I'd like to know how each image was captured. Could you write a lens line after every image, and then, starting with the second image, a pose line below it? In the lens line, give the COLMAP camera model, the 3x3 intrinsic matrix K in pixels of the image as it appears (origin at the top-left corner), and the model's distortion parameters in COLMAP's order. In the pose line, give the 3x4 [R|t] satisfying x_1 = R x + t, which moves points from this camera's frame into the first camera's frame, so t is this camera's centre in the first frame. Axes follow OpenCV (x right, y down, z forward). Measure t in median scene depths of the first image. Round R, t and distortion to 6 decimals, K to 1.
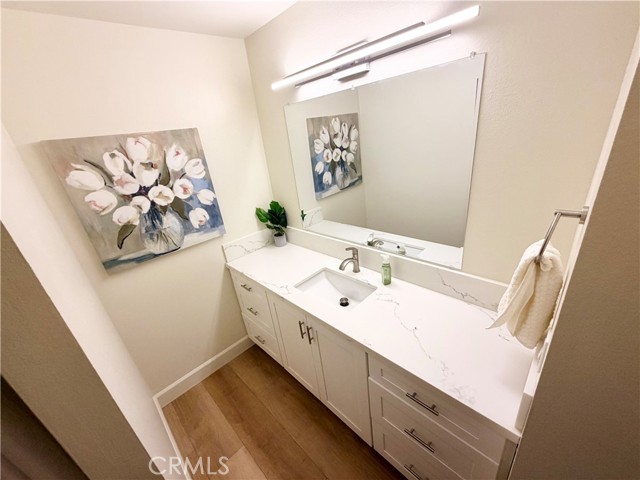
lens RADIAL K [[255.1, 0, 321.6], [0, 255.1, 242.1], [0, 0, 1]] dist [0.000108, 0.000525]
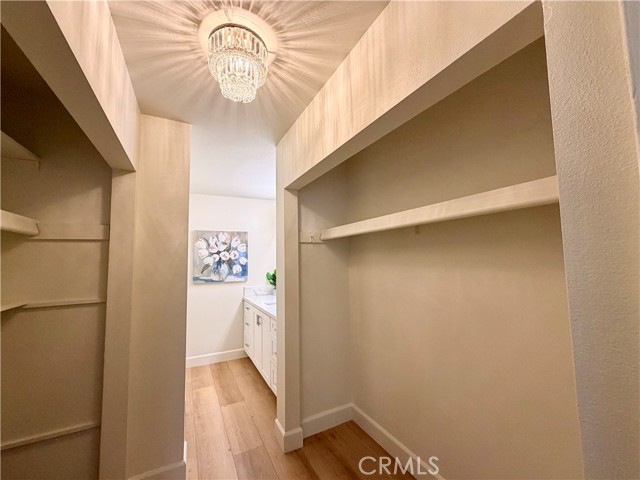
lens RADIAL K [[255.1, 0, 319.3], [0, 255.1, 239.3], [0, 0, 1]] dist [0.000108, 0.000525]
pose [[0.949990, 0.072822, -0.303669, 0.872980], [-0.199174, 0.890256, -0.409602, 0.455346], [0.240515, 0.449601, 0.860239, -0.848168]]
